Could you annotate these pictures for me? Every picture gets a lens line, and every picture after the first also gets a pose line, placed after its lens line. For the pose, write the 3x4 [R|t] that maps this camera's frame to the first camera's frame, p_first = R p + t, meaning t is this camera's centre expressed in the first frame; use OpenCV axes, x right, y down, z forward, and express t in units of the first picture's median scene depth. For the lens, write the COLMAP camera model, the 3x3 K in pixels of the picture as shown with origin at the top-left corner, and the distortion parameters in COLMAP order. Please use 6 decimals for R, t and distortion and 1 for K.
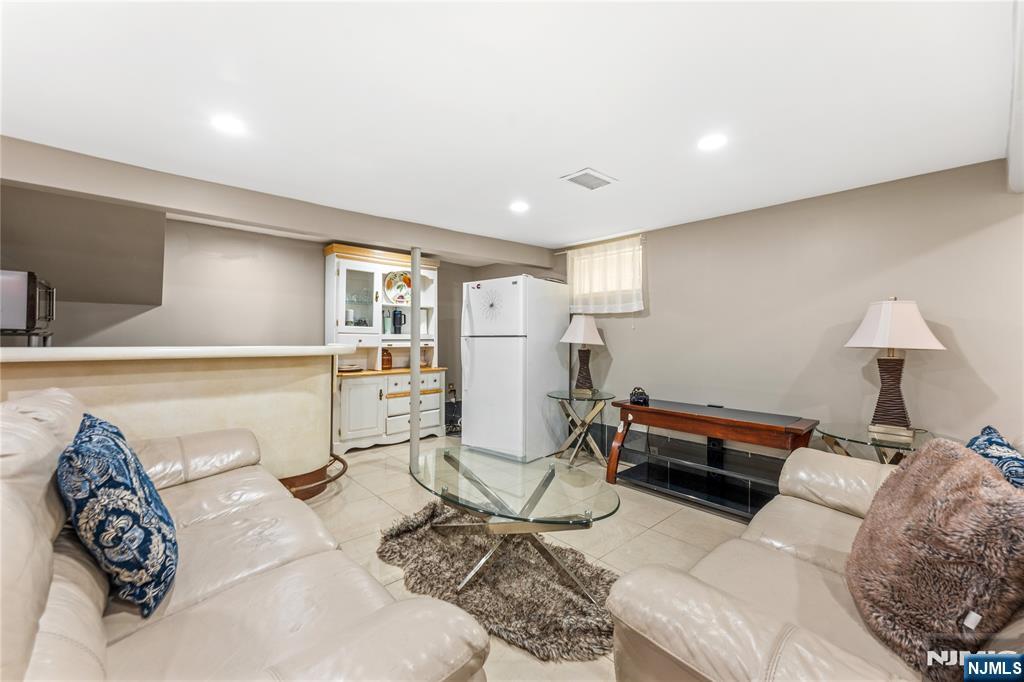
lens RADIAL K [[419.3, 0, 506.6], [0, 419.3, 337.6], [0, 0, 1]] dist [0.000187, 0.000068]
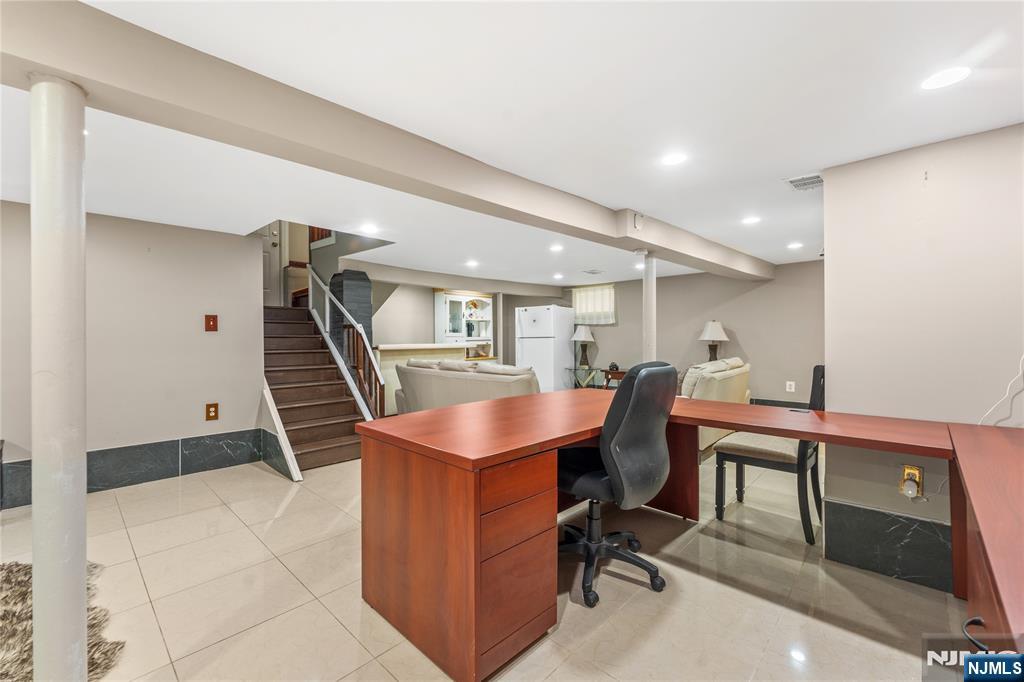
lens RADIAL K [[436.6, 0, 501.5], [0, 436.6, 336.5], [0, 0, 1]] dist [0.001137, -0.000049]
pose [[0.997668, -0.012315, 0.067136, -0.299265], [0.012573, 0.999915, -0.003410, -0.002674], [-0.067089, 0.004246, 0.997738, -0.876423]]
